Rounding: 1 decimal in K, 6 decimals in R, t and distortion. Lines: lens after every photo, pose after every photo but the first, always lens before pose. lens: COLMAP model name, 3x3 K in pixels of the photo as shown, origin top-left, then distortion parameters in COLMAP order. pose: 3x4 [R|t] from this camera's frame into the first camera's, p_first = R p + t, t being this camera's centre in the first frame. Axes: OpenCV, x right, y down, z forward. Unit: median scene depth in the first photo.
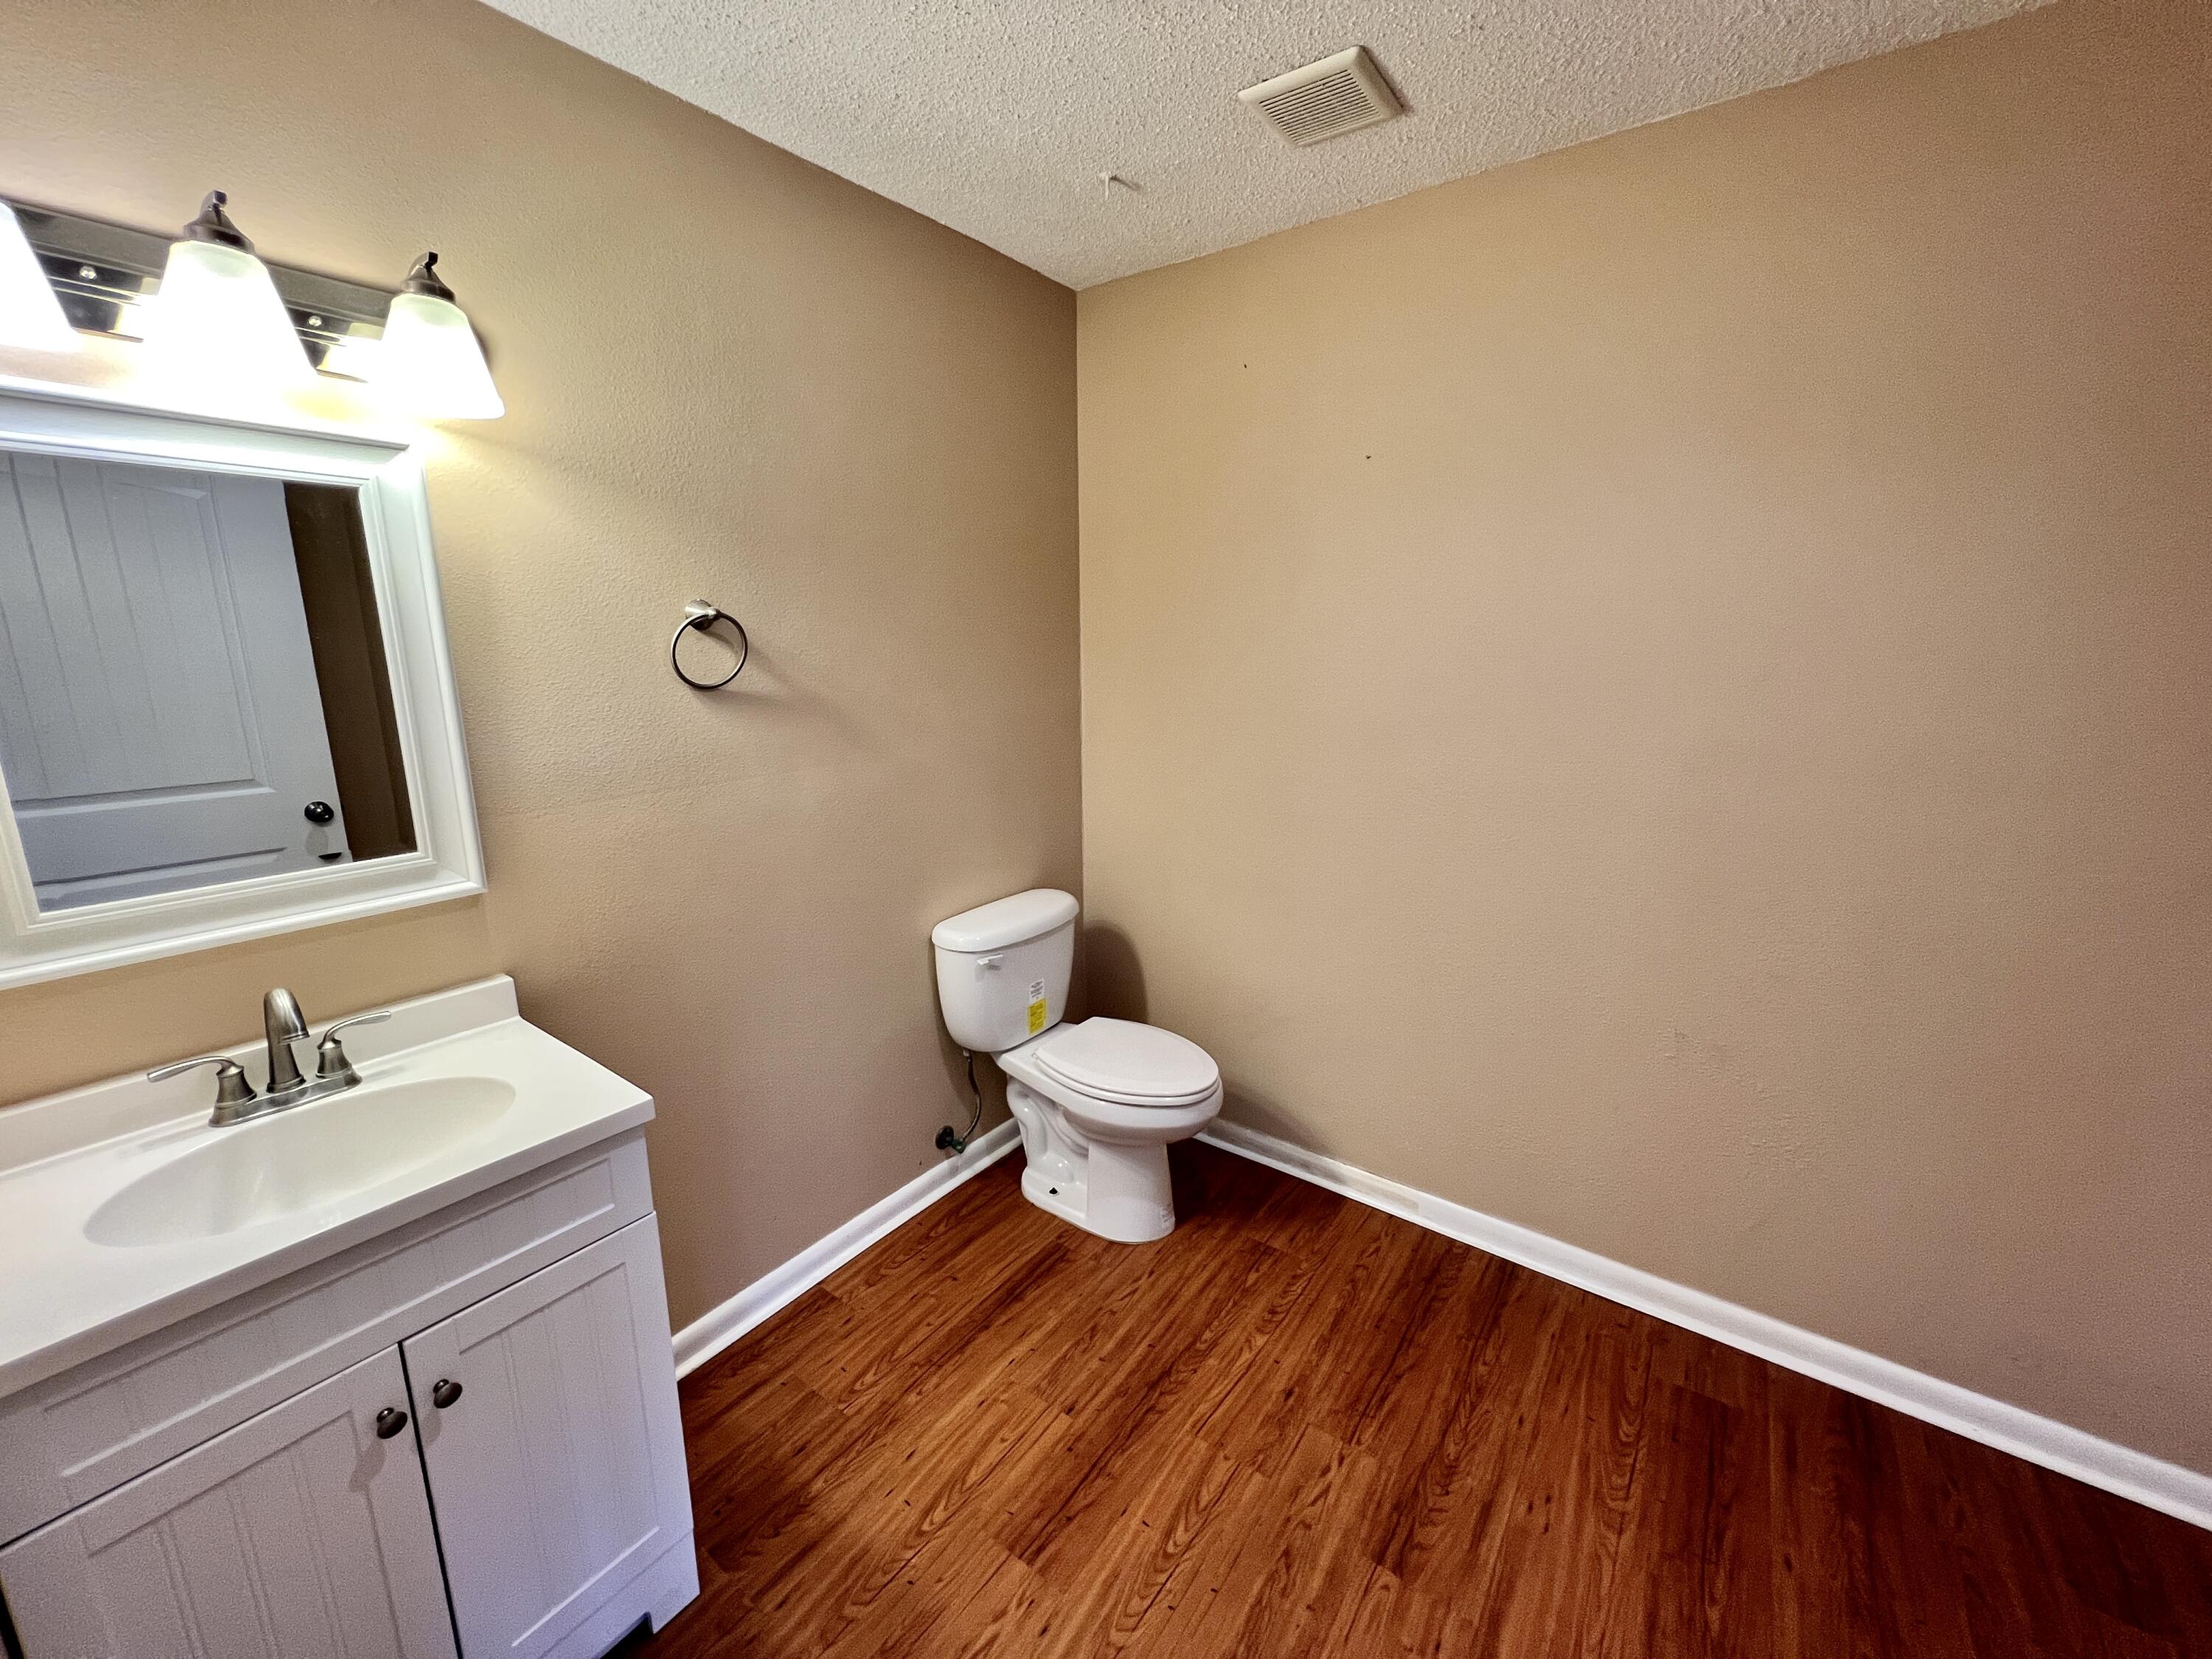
lens RADIAL K [[889.6, 0, 1102.1], [0, 889.6, 821.6], [0, 0, 1]] dist [-0.000960, 0.000092]
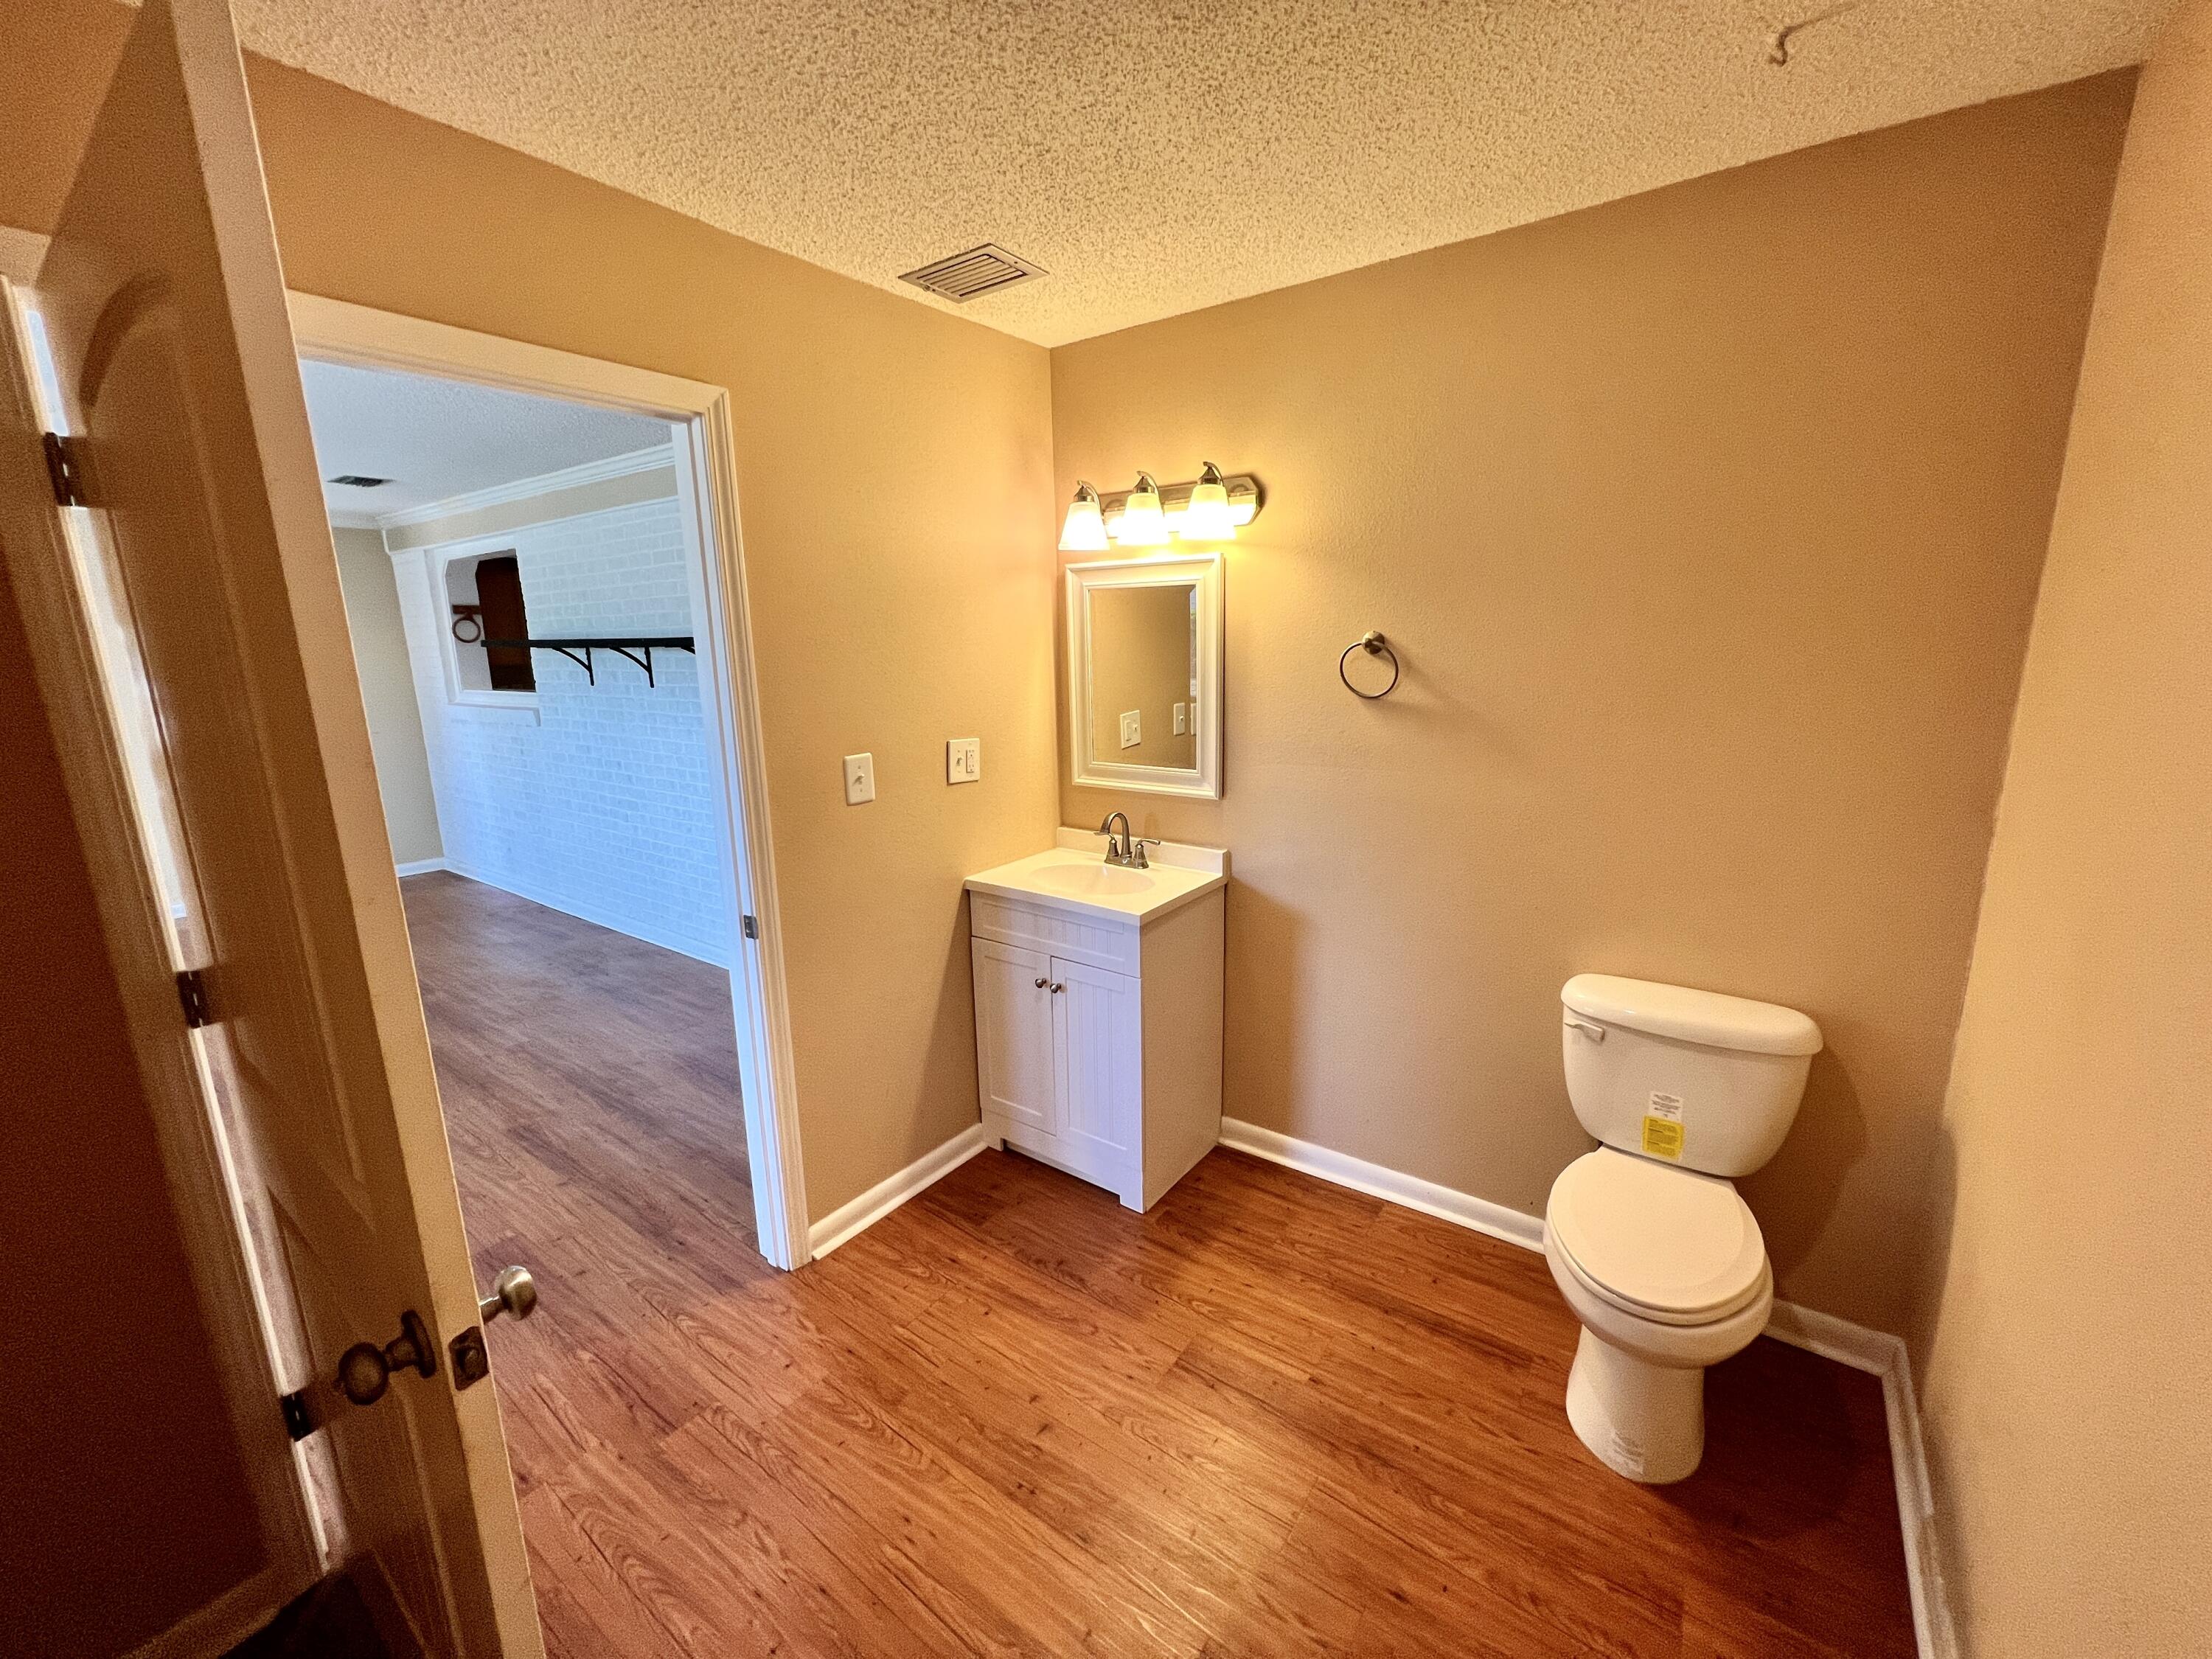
lens RADIAL K [[889.6, 0, 1106.7], [0, 889.6, 831.2], [0, 0, 1]] dist [-0.000960, 0.000092]
pose [[0.011754, 0.216907, -0.976121, 0.875827], [-0.191371, 0.958632, 0.210717, -0.160528], [0.981447, 0.184324, 0.052777, 0.572613]]
